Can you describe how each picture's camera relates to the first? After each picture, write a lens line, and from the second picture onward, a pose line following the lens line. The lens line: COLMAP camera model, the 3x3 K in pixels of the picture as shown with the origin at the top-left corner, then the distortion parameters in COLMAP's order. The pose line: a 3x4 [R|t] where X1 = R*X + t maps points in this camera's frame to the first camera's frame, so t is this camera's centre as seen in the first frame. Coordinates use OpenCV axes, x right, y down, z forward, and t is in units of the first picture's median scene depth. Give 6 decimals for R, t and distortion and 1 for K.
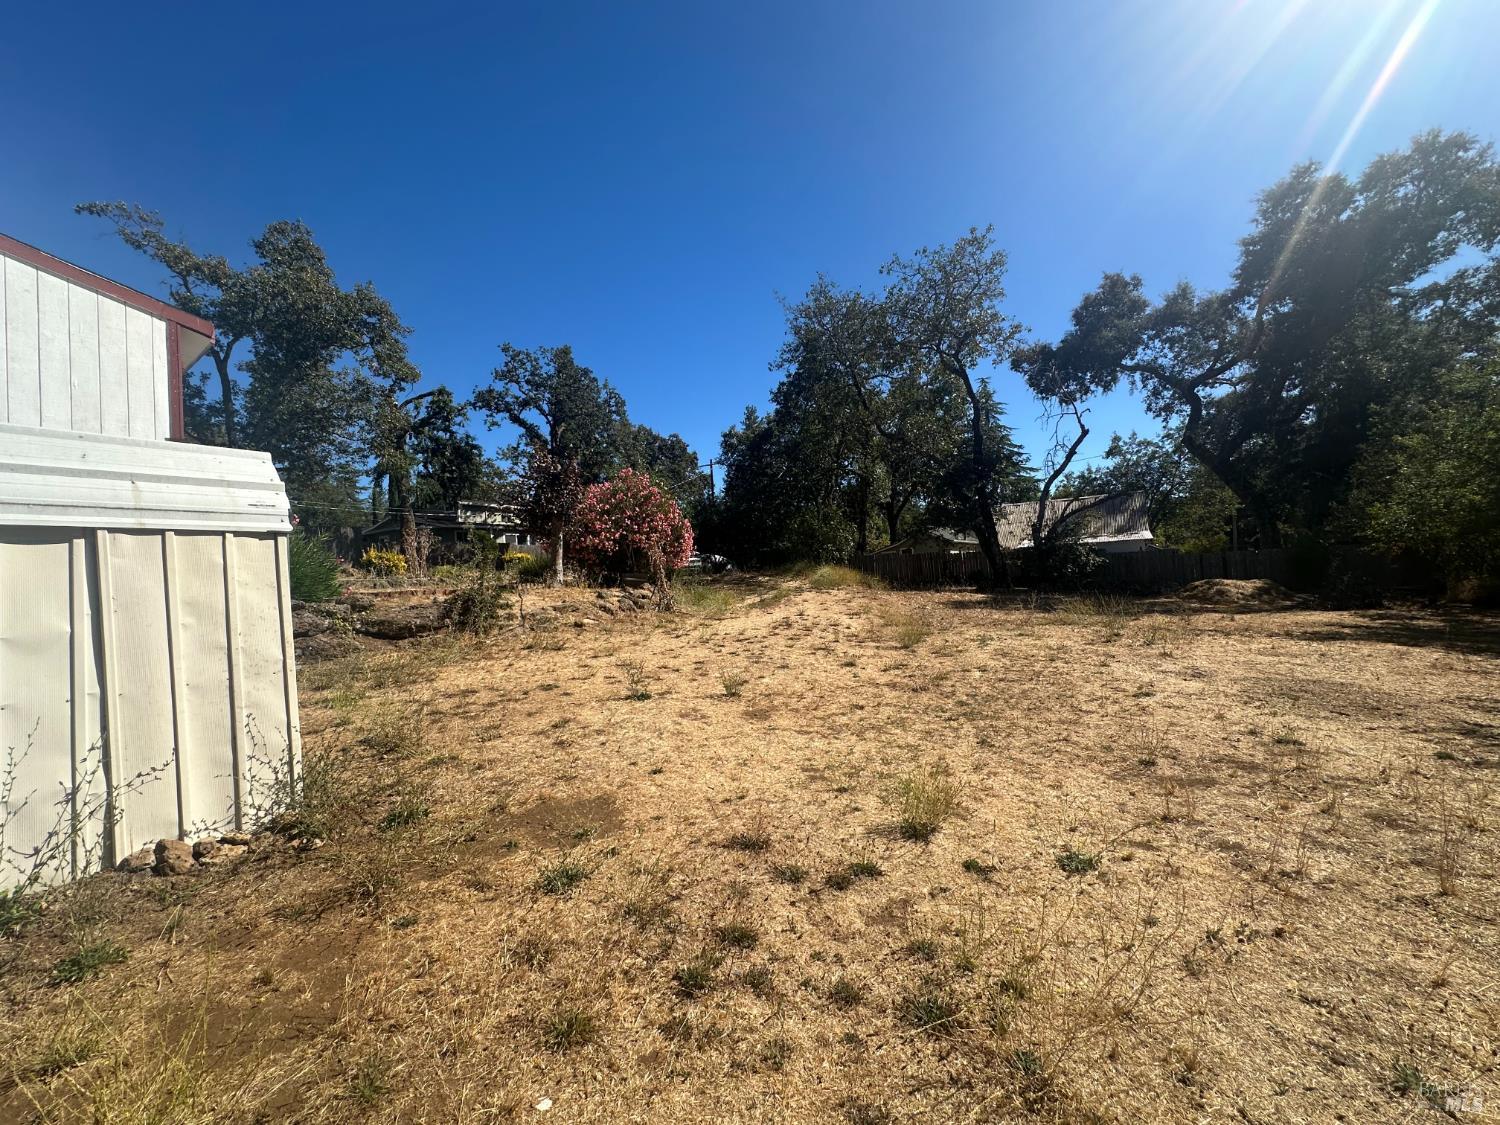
lens RADIAL K [[594.3, 0, 750.0], [0, 594.3, 562.5], [0, 0, 1]] dist [-0.036652, -0.000003]
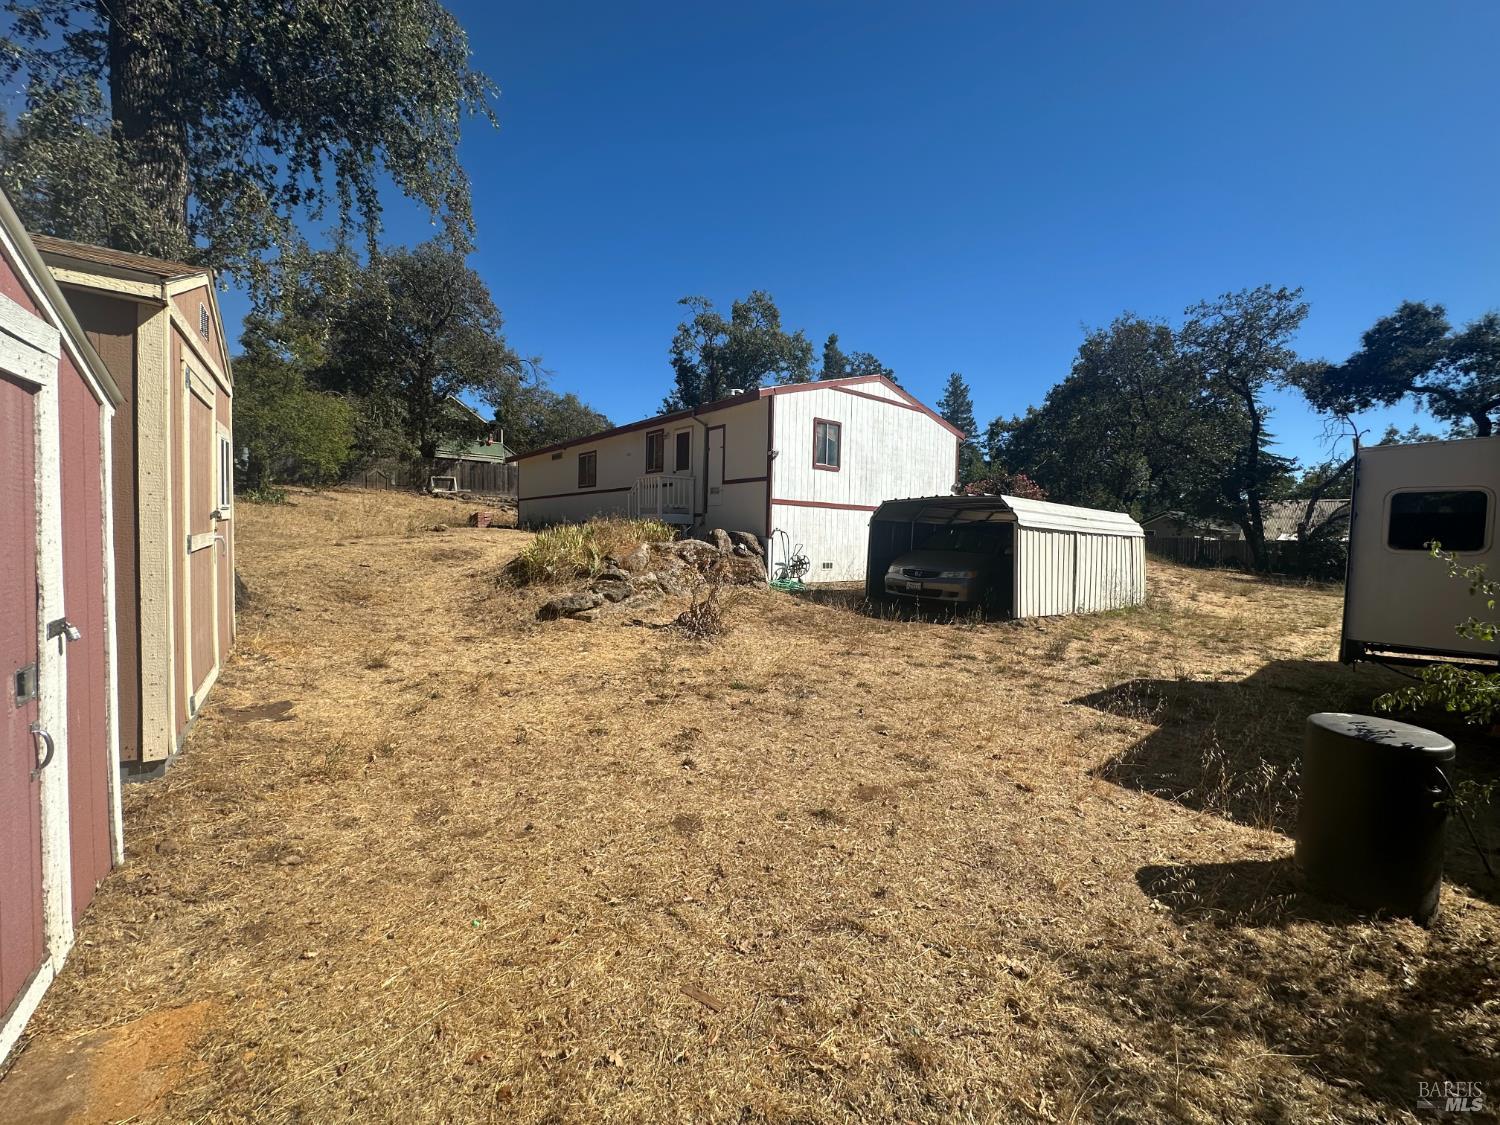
lens RADIAL K [[617.9, 0, 750.0], [0, 617.9, 562.5], [0, 0, 1]] dist [0.000949, 0.000010]
pose [[0.972239, 0.081572, -0.219311, -0.324484], [-0.066023, 0.994817, 0.077332, -0.004824], [0.224483, -0.060706, 0.972585, -0.489661]]
